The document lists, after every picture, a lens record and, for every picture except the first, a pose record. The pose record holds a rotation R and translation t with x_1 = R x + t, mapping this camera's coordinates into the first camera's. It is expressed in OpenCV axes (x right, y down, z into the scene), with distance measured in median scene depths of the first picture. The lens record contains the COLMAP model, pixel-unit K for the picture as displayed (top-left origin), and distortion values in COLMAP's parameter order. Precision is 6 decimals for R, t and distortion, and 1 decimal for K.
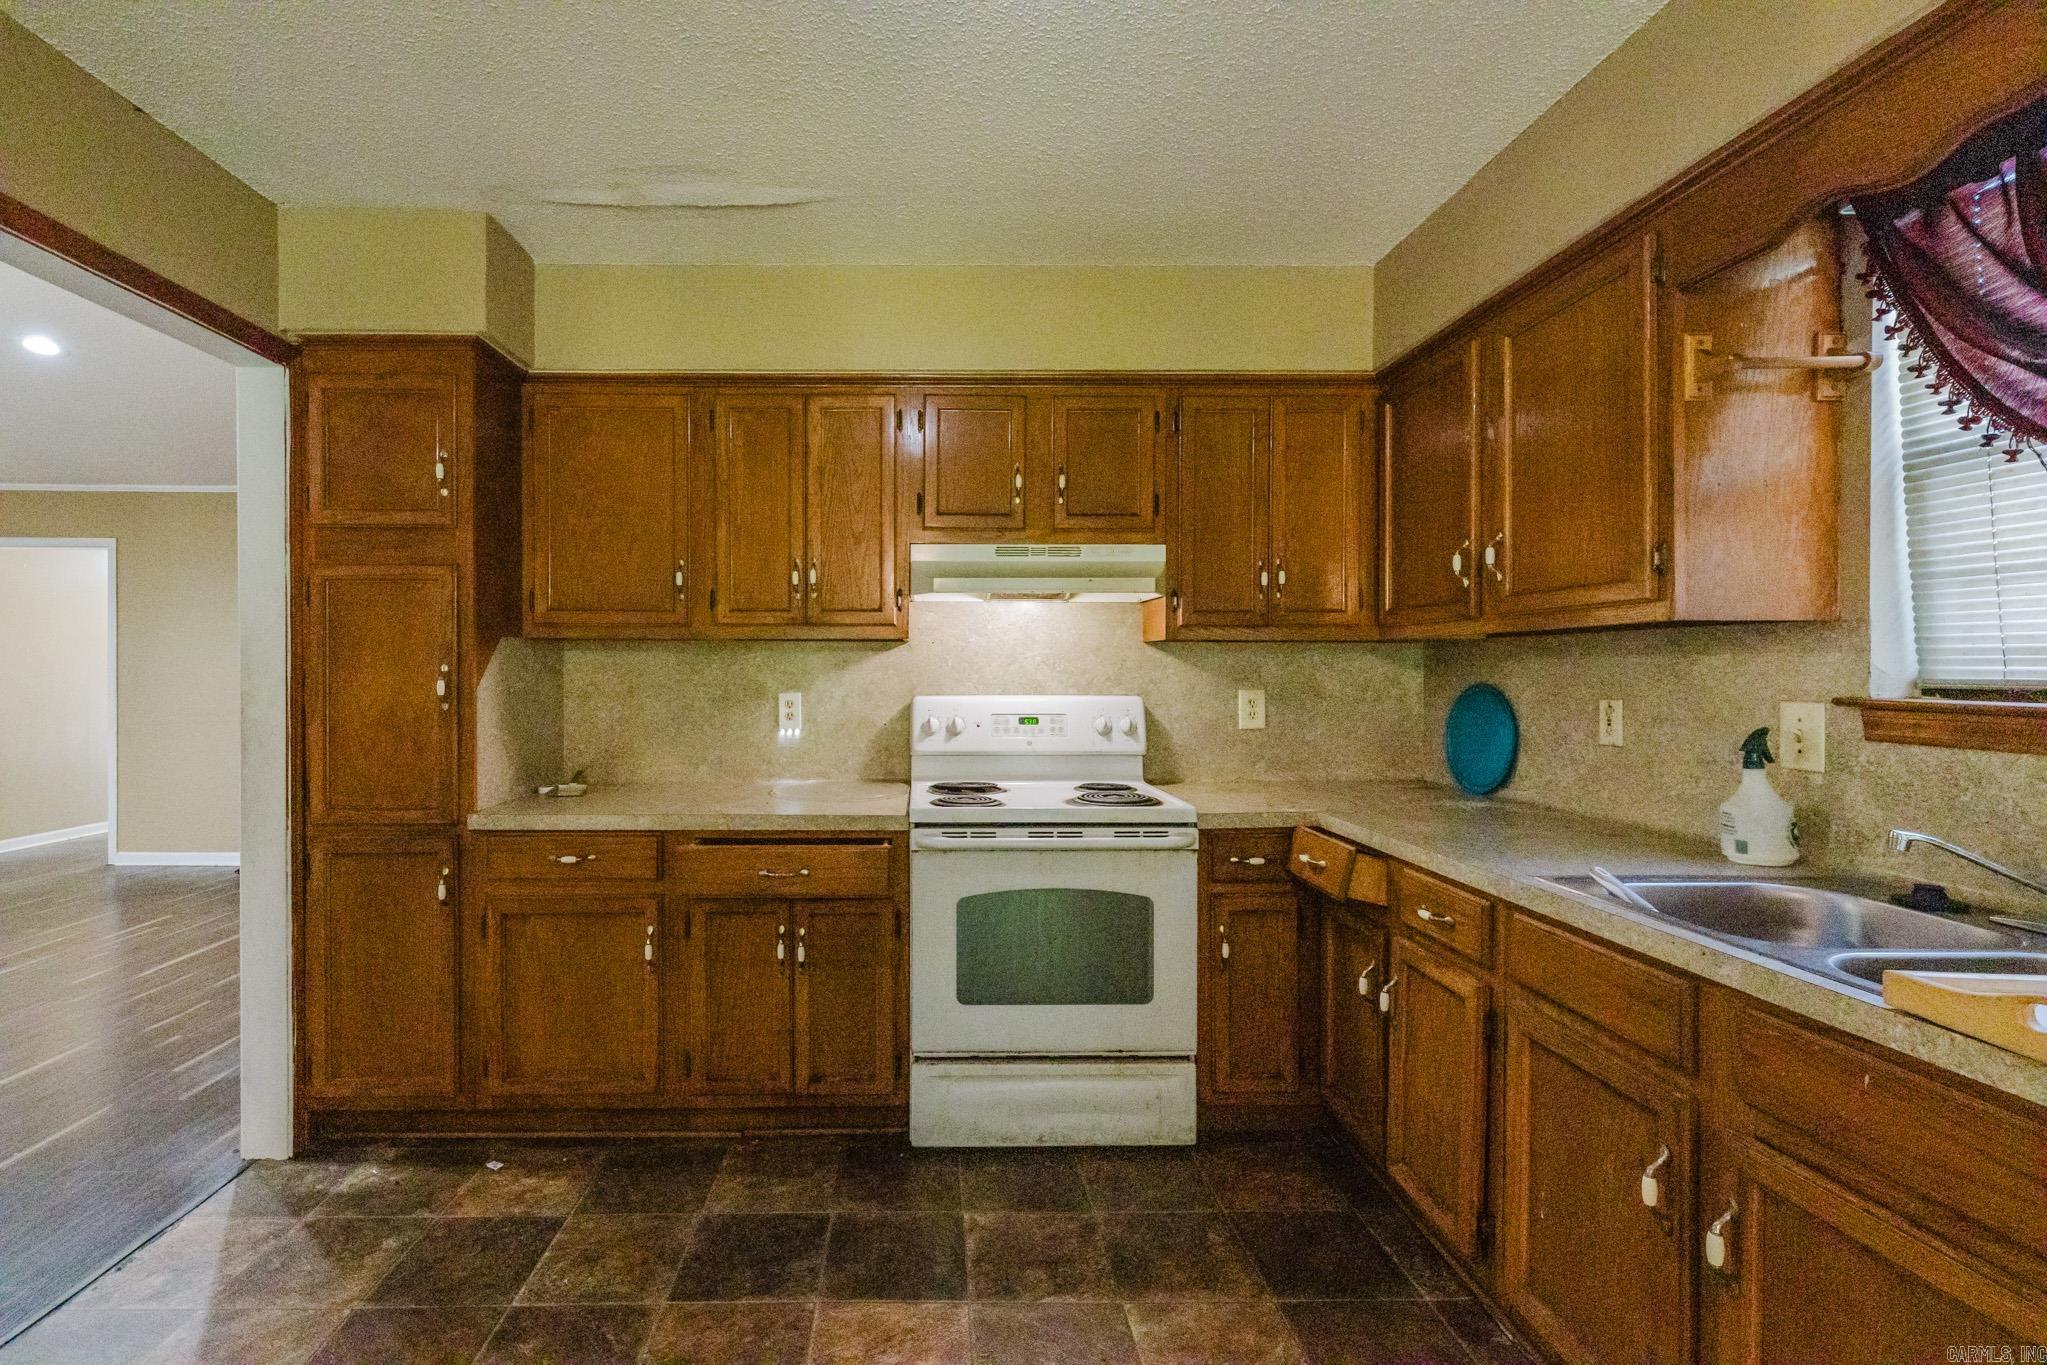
lens RADIAL K [[882.0, 0, 920.6], [0, 882.0, 677.4], [0, 0, 1]] dist [0.001031, -0.000018]
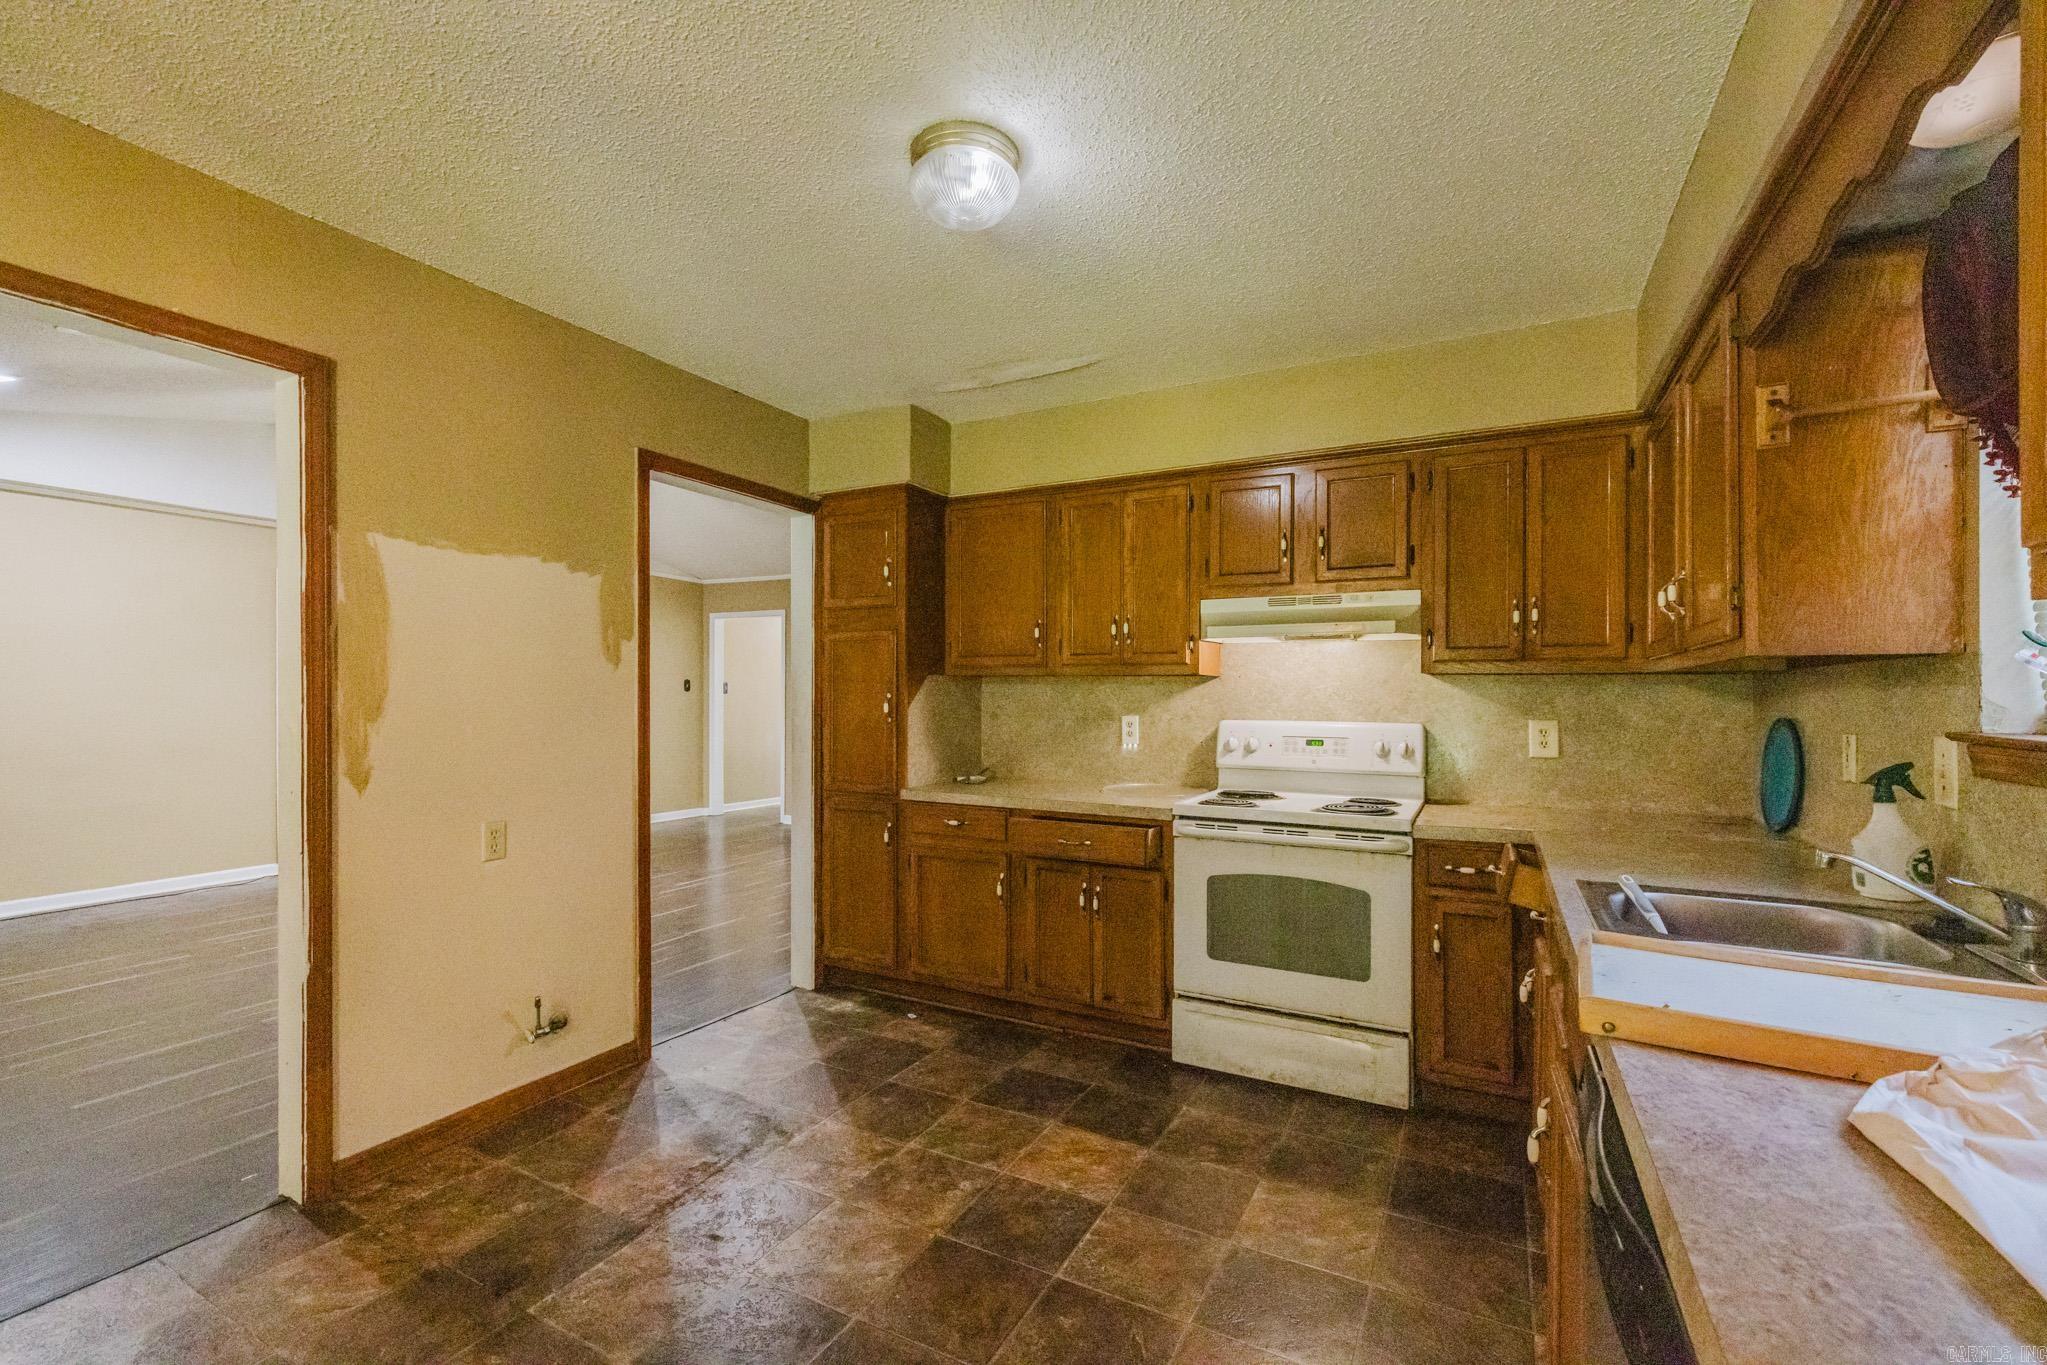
lens RADIAL K [[882.0, 0, 1039.6], [0, 882.0, 701.1], [0, 0, 1]] dist [0.001031, -0.000018]
pose [[0.879589, 0.007809, -0.475671, 0.435759], [-0.009499, 0.999954, -0.001149, -0.001419], [0.475640, 0.005529, 0.879623, -0.252756]]
